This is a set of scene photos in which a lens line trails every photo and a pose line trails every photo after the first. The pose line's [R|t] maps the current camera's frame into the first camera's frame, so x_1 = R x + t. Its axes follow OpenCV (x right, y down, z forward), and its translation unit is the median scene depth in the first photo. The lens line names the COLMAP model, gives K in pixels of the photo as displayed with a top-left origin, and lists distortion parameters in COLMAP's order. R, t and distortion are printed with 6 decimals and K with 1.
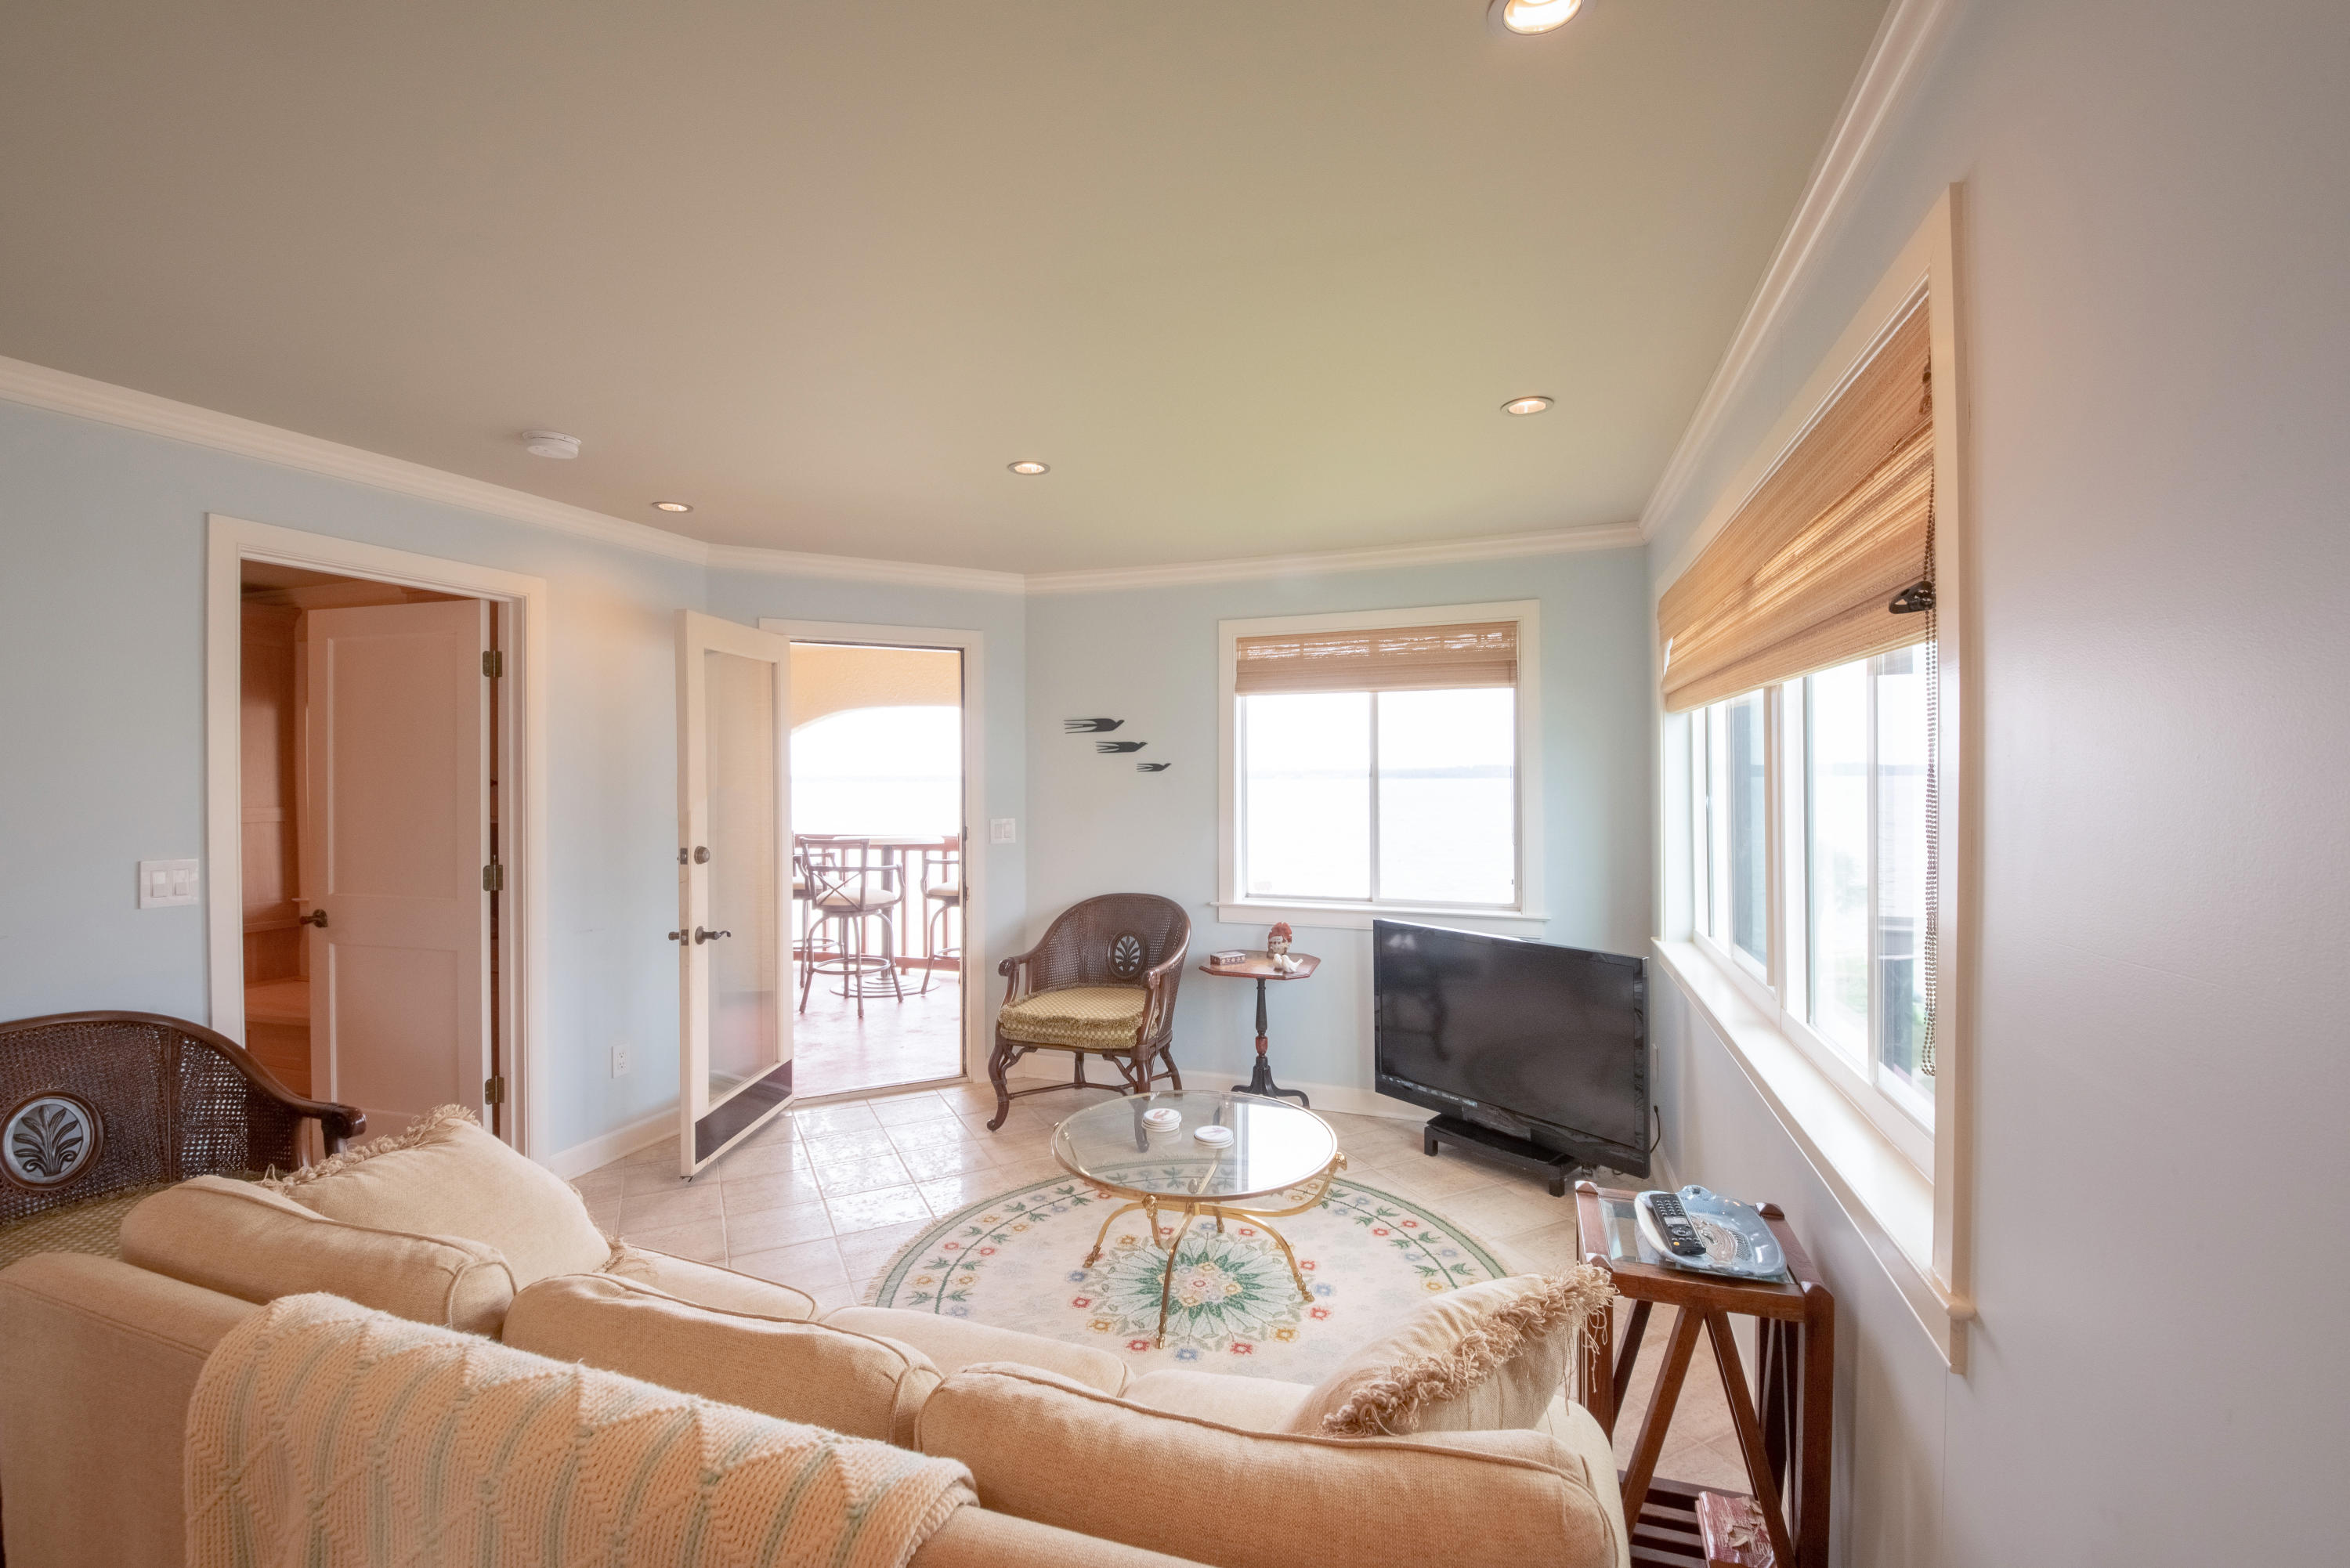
lens RADIAL K [[1016.2, 0, 1168.2], [0, 1016.2, 777.3], [0, 0, 1]] dist [0.086742, 0.000004]
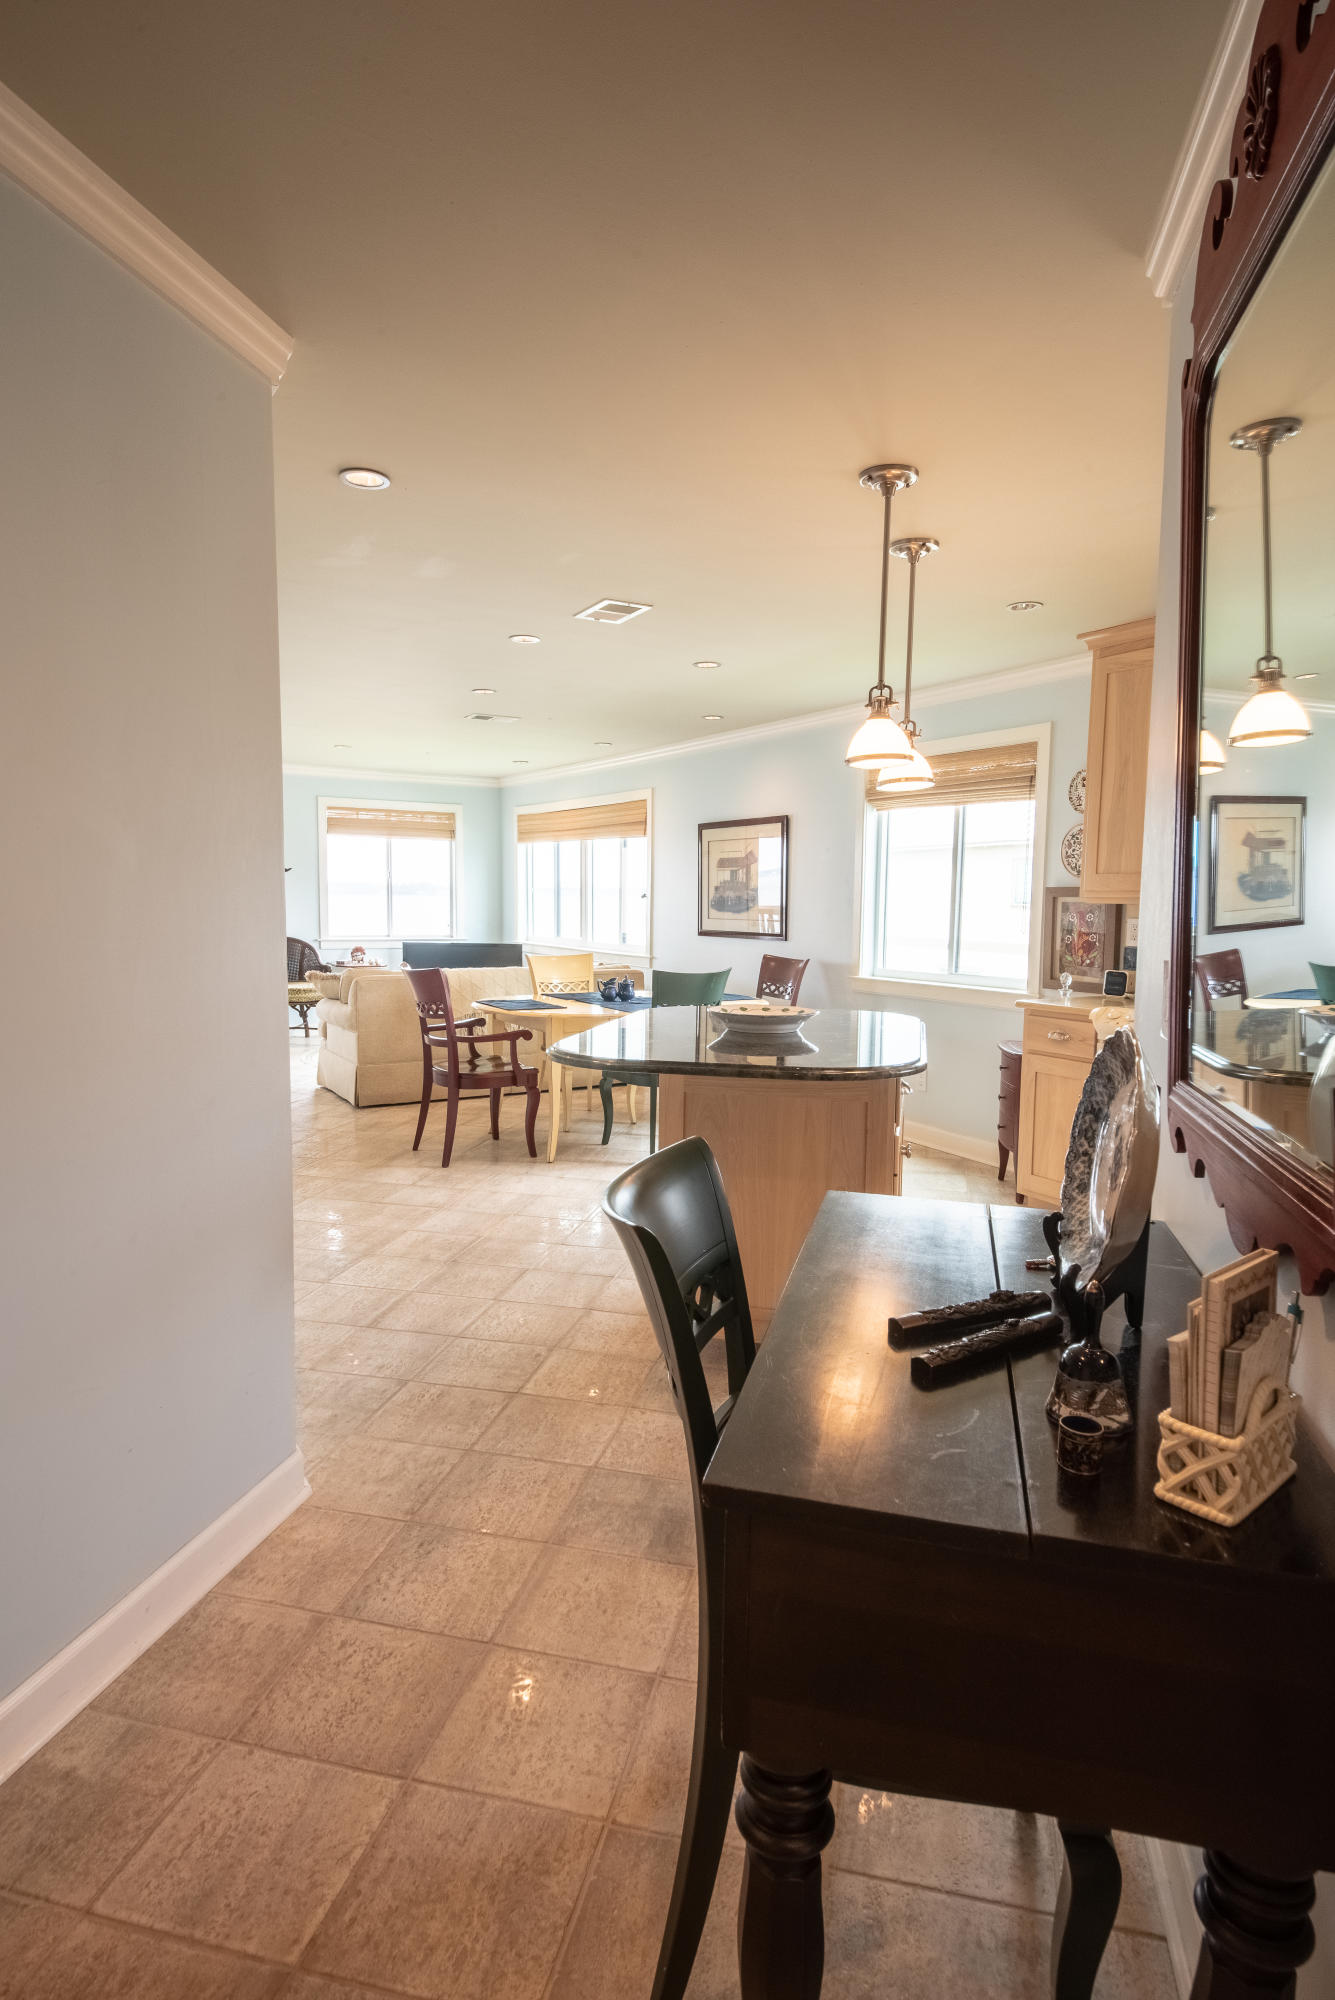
lens RADIAL K [[1111.7, 0, 667.5], [0, 1111.7, 1000.0], [0, 0, 1]] dist [0.047016, -0.045822]
pose [[0.630566, -0.055841, 0.774125, -1.301817], [-0.015562, 0.996298, 0.084544, 0.049242], [-0.775980, -0.065357, 0.627362, -0.974857]]
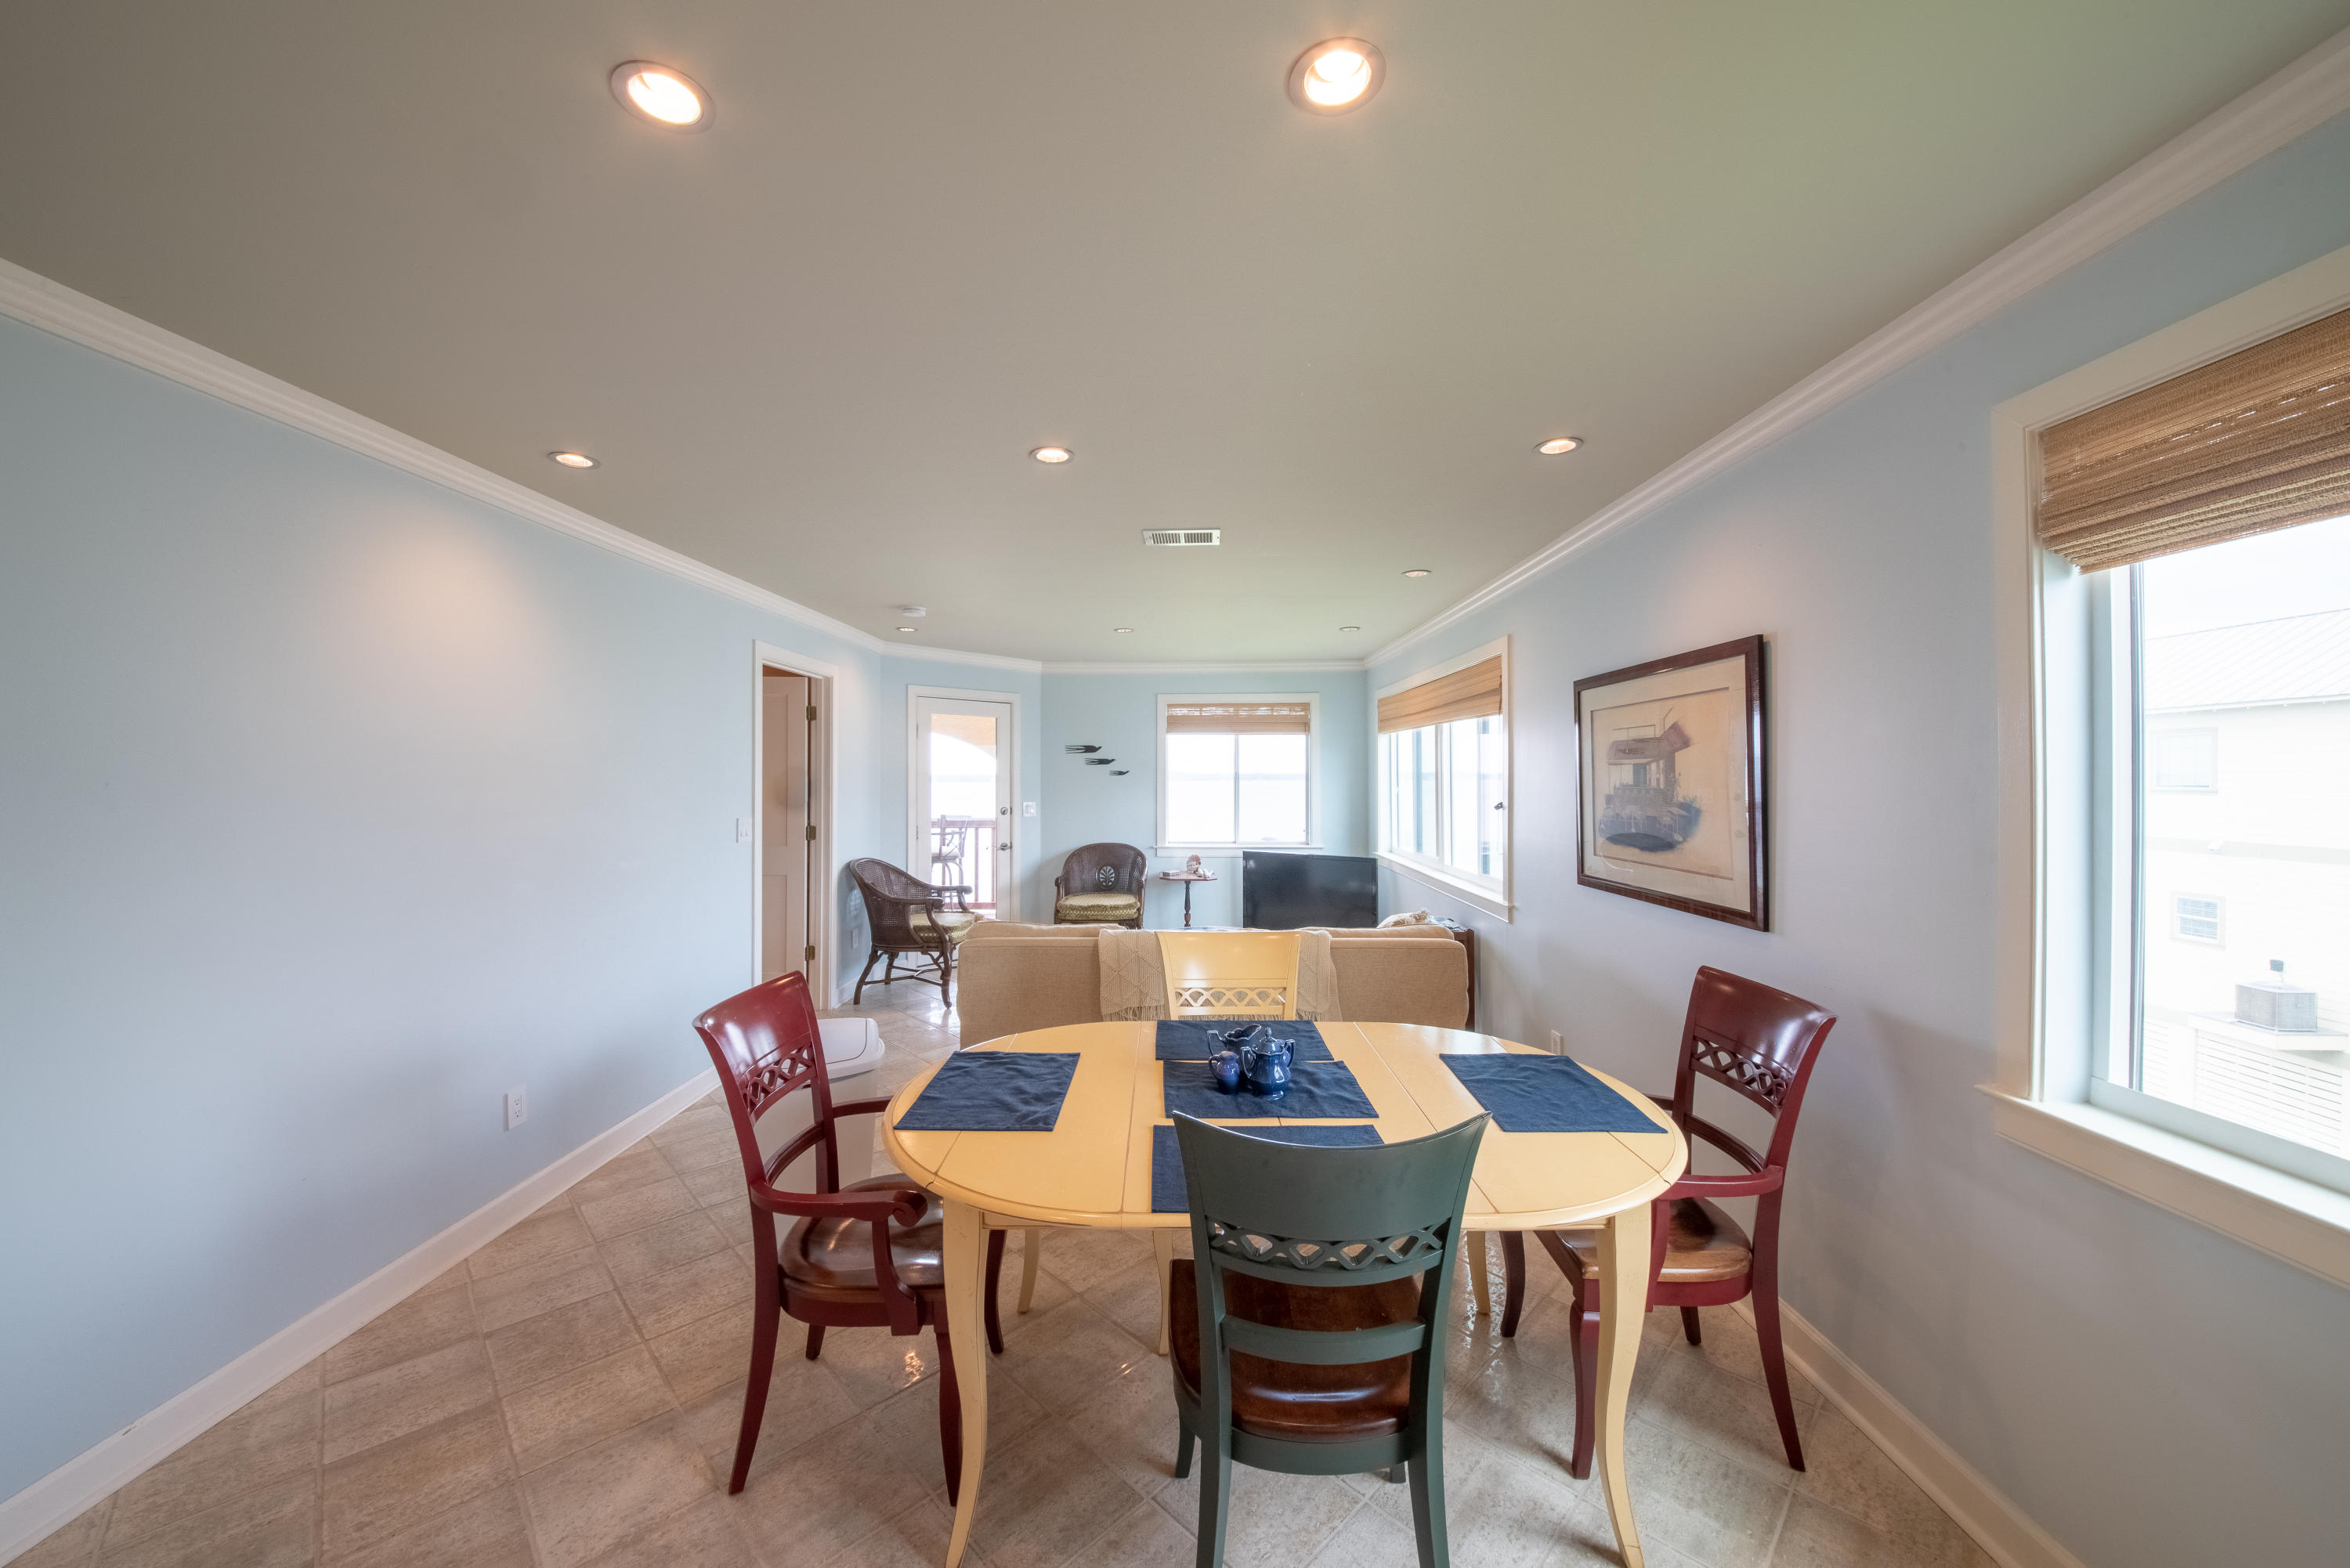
lens RADIAL K [[804.0, 0, 1175.0], [0, 804.0, 784.0], [0, 0, 1]] dist [-0.000810, -0.000085]
pose [[0.947528, 0.001385, 0.319668, -0.410868], [-0.002379, 0.999993, 0.002719, 0.006061], [-0.319662, -0.003337, 0.947526, -0.422094]]
